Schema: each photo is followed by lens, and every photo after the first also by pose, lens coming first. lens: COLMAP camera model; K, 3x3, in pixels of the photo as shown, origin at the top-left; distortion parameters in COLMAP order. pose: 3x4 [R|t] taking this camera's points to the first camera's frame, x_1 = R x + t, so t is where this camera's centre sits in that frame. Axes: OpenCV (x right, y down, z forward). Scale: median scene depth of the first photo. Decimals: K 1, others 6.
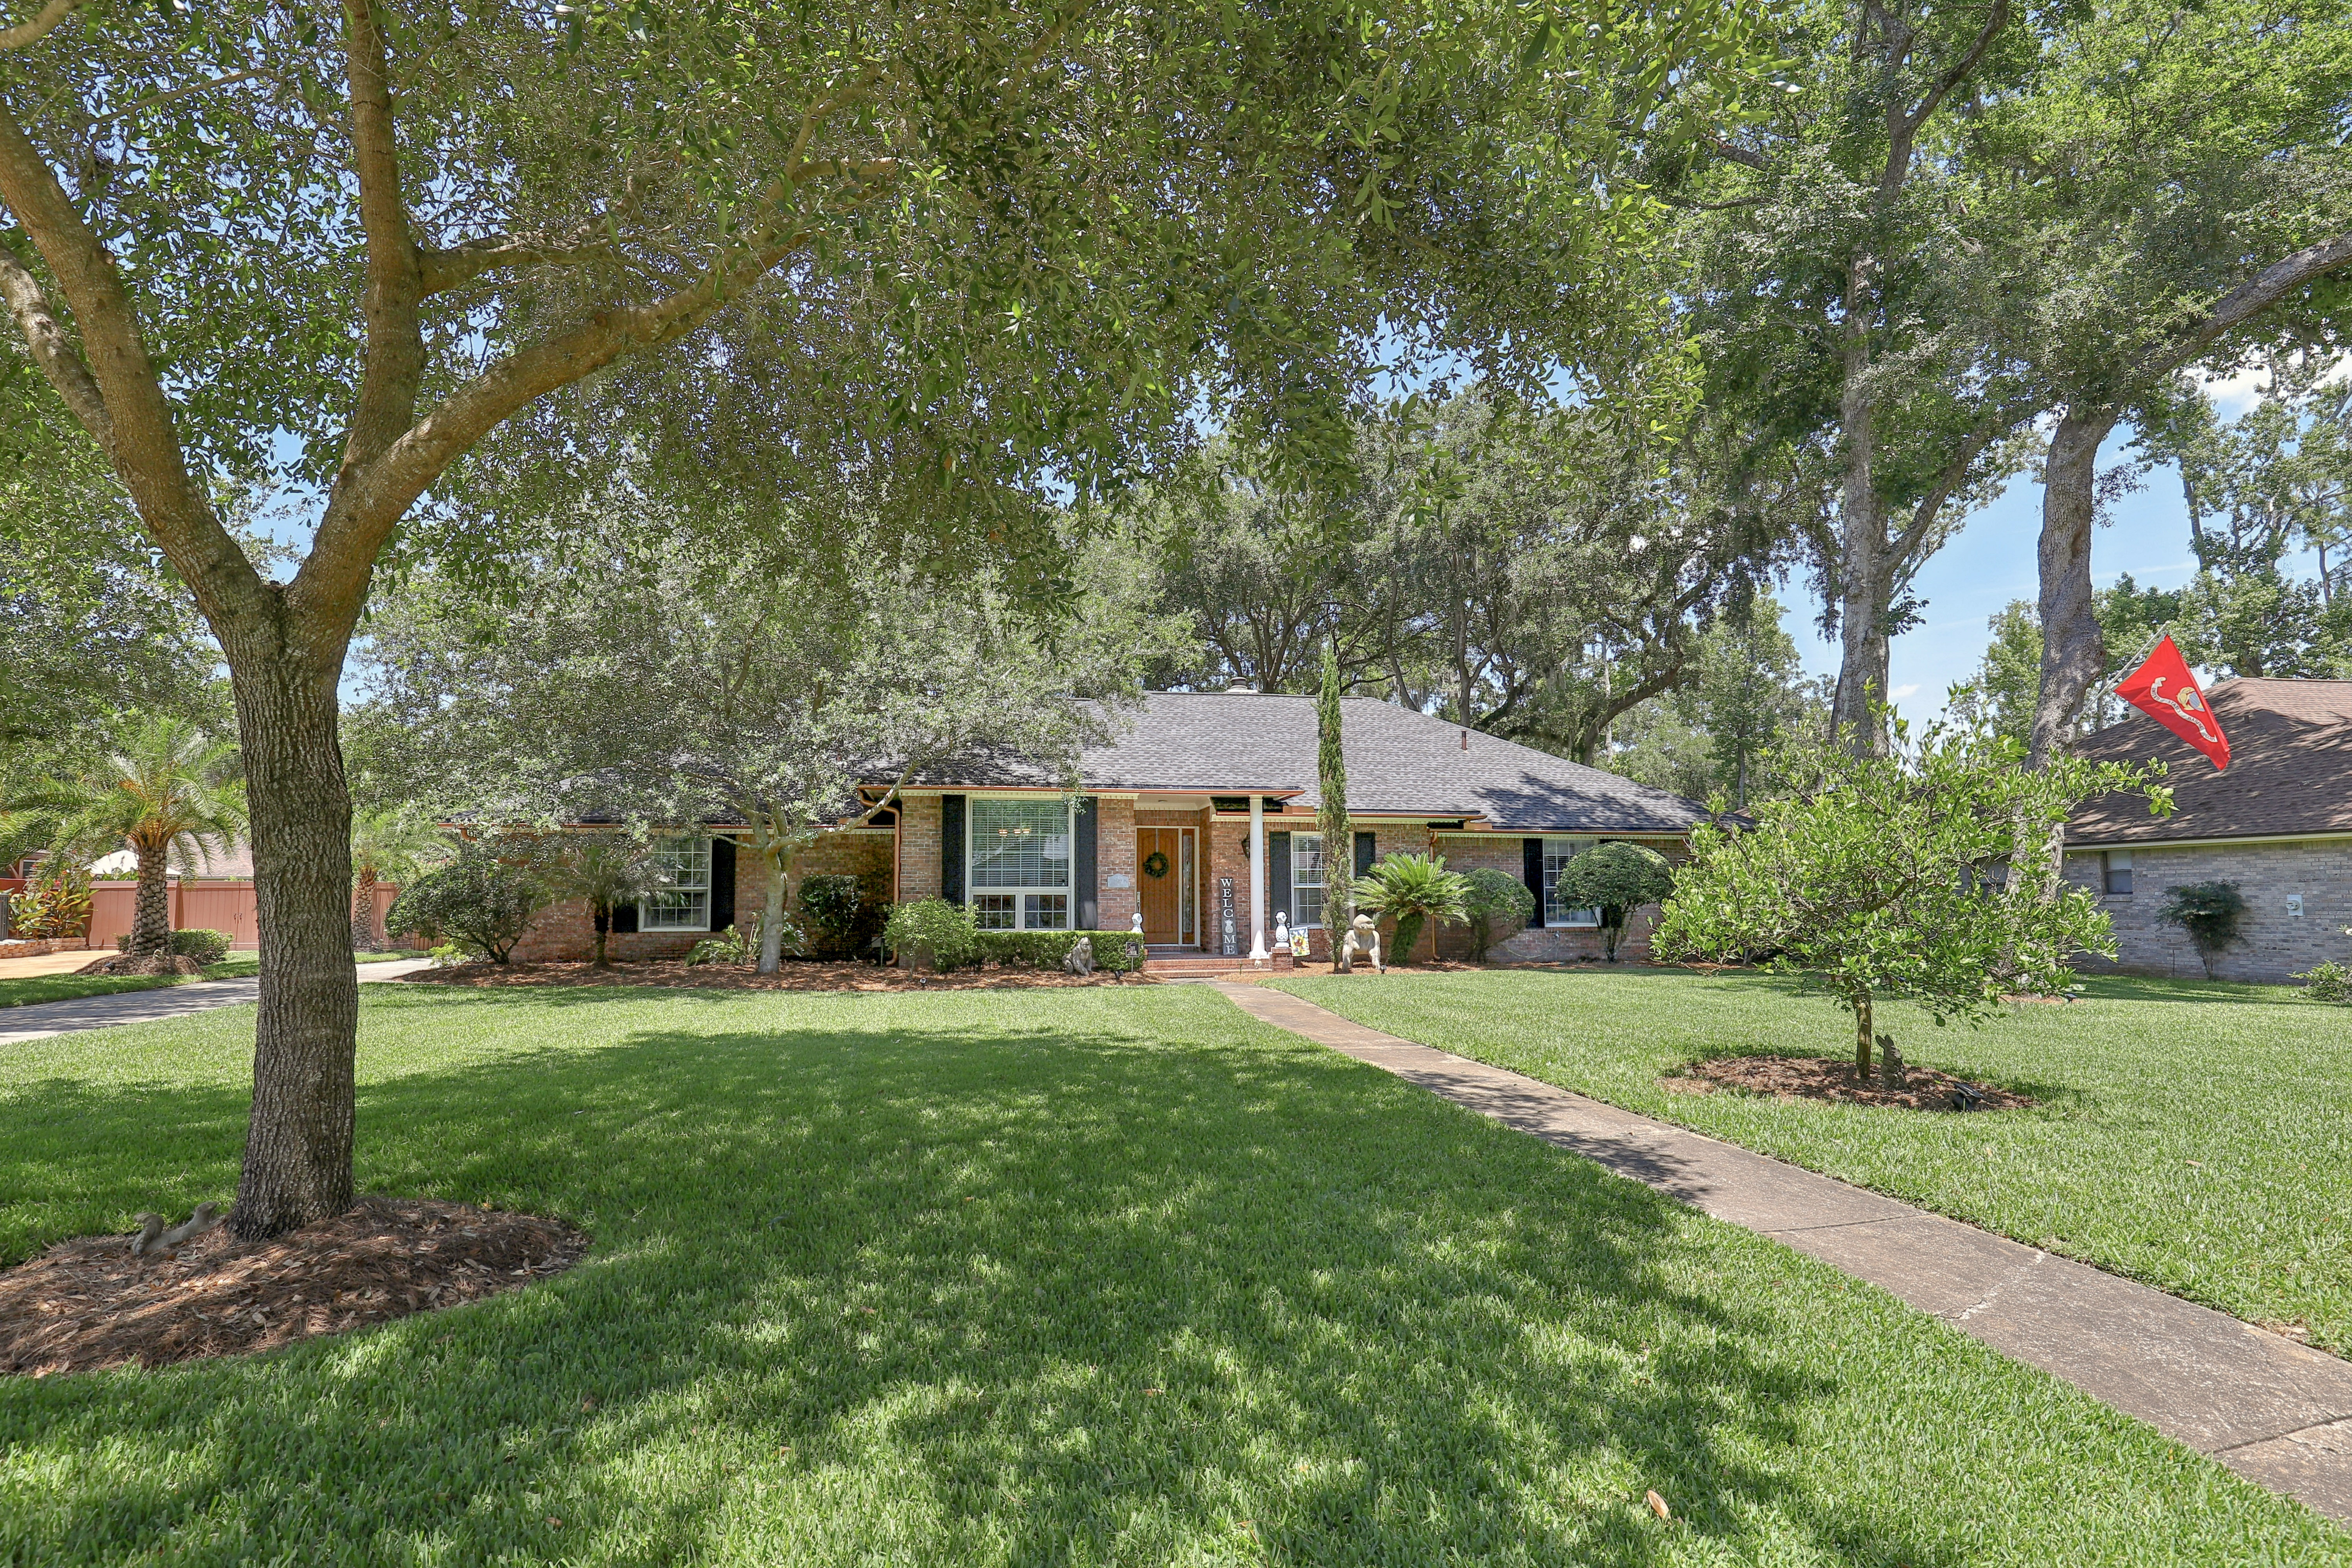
lens RADIAL K [[1091.3, 0, 1168.2], [0, 1091.3, 790.1], [0, 0, 1]] dist [-0.002035, 0.000975]
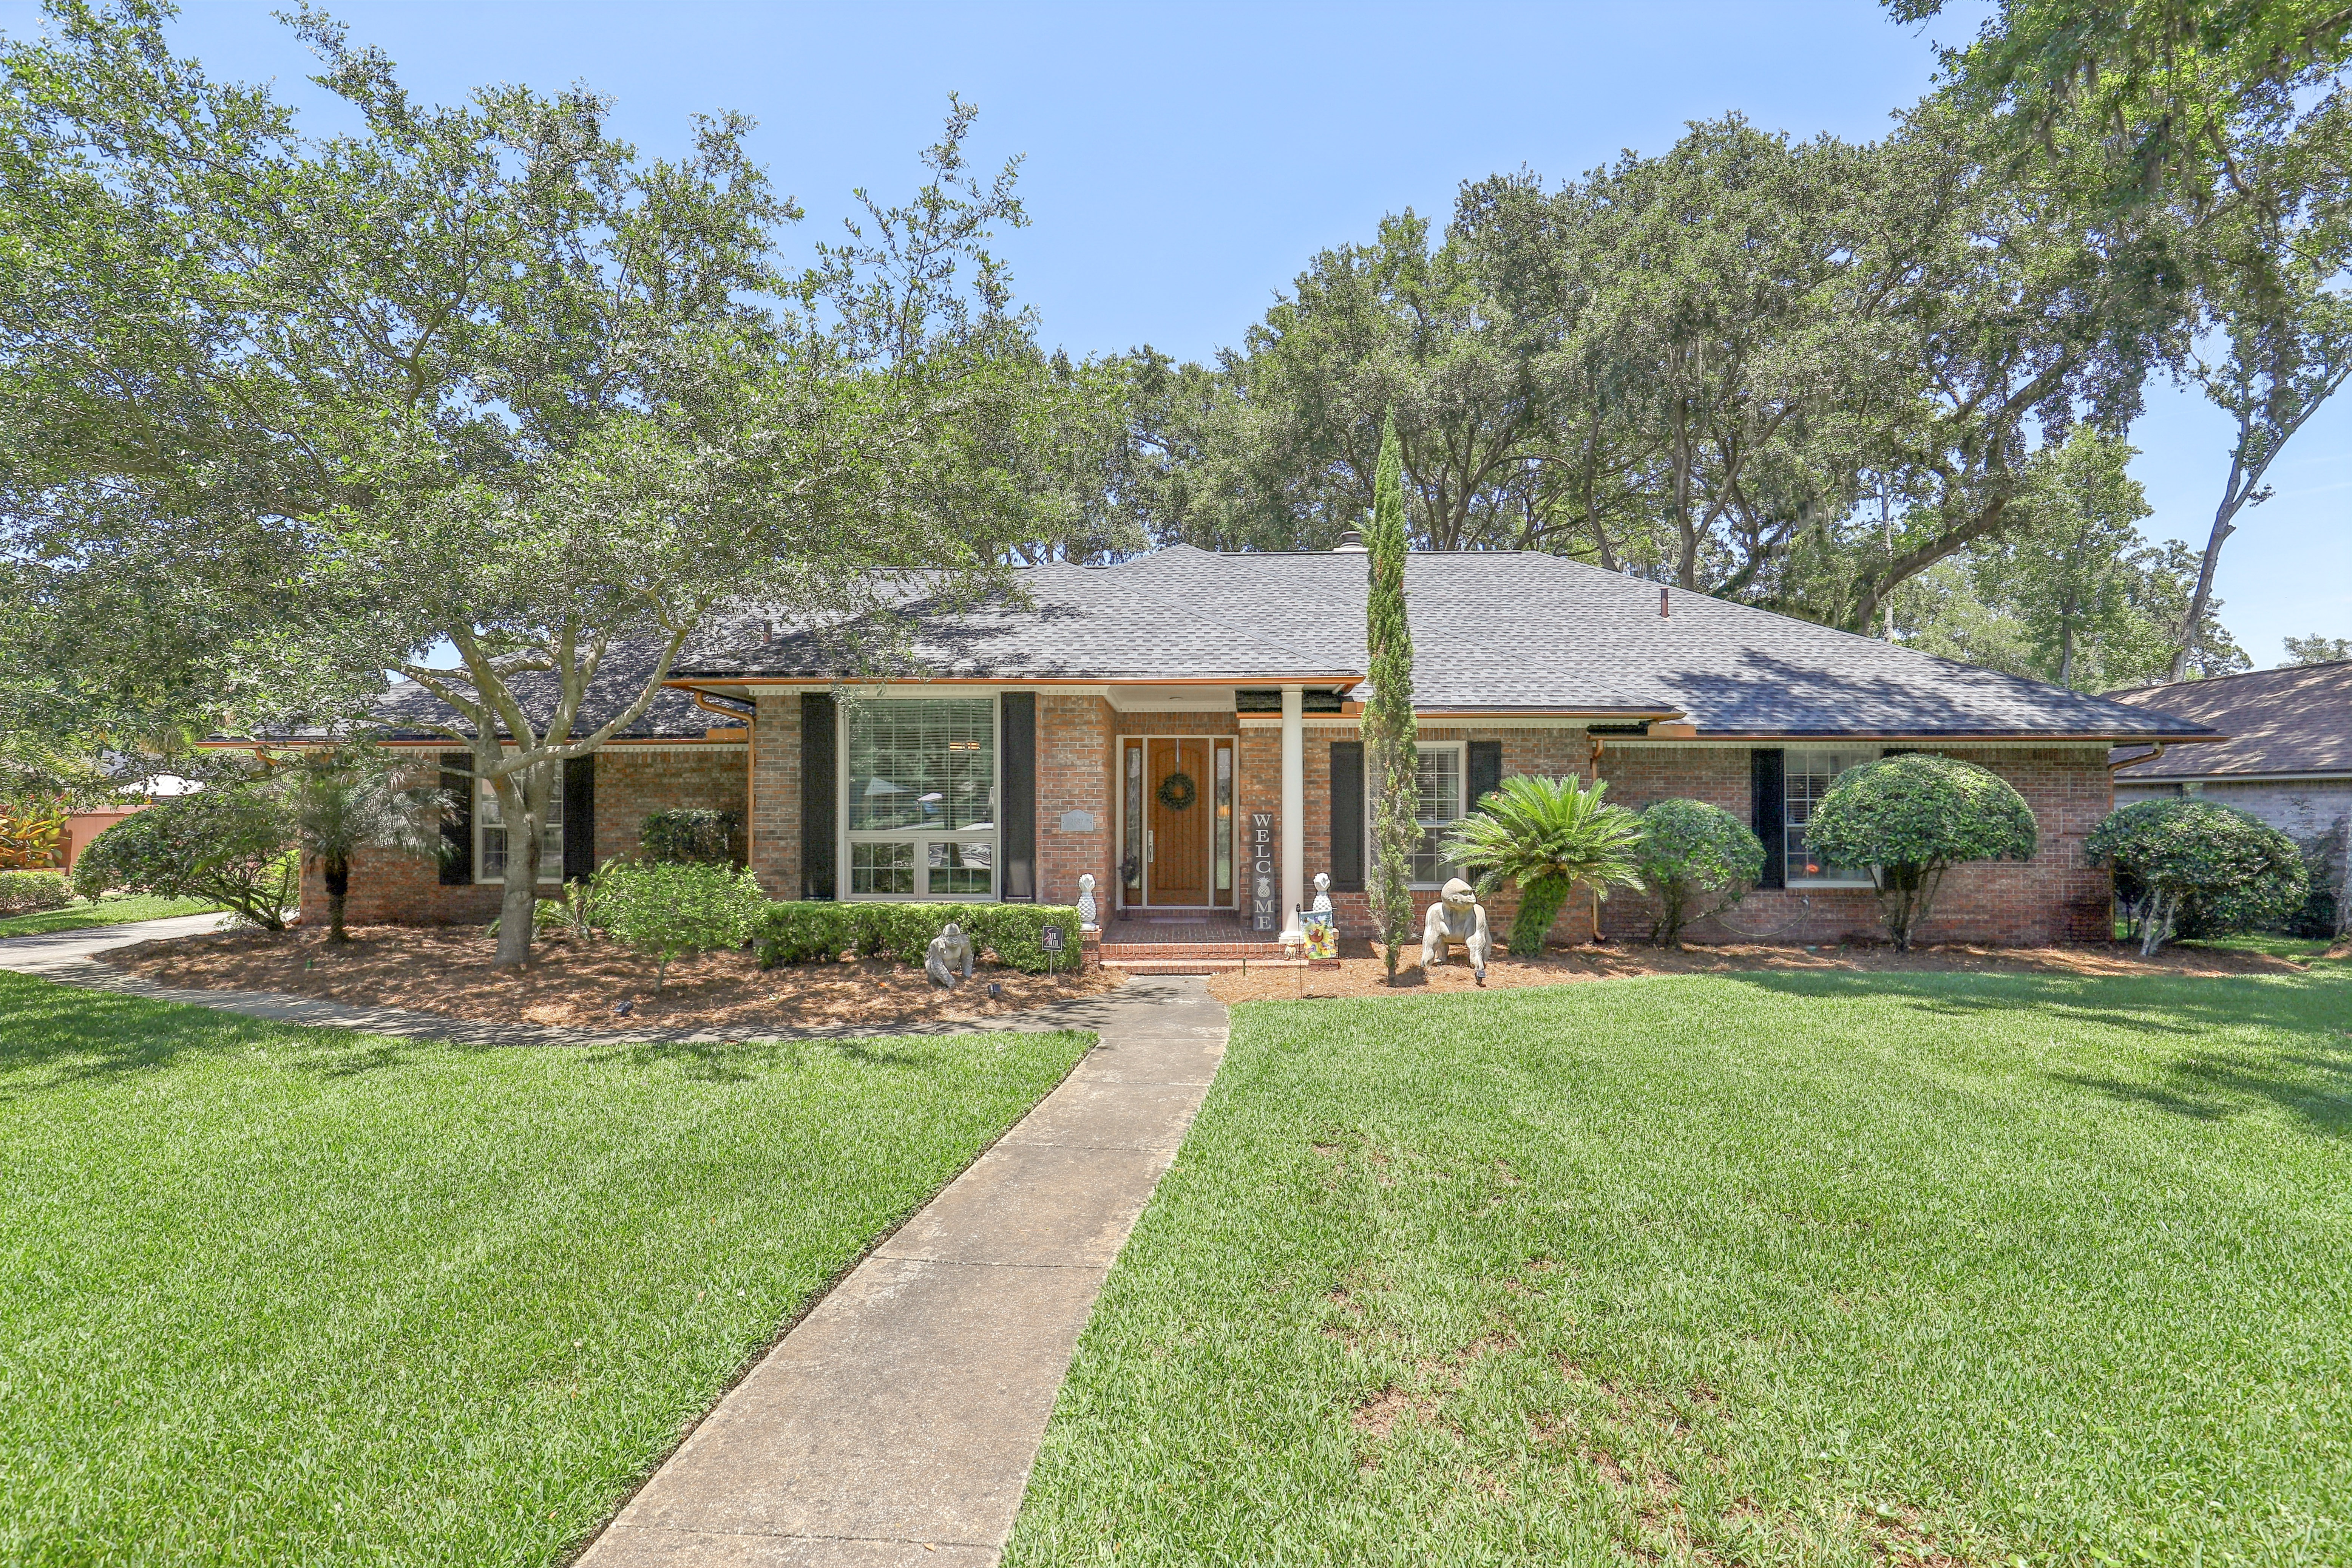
lens RADIAL K [[1091.3, 0, 1187.4], [0, 1091.3, 774.6], [0, 0, 1]] dist [-0.002035, 0.000975]
pose [[0.983574, -0.003200, -0.180479, 0.119755], [0.016214, 0.997368, 0.070675, 0.009055], [0.179778, -0.072440, 0.981036, 0.323808]]
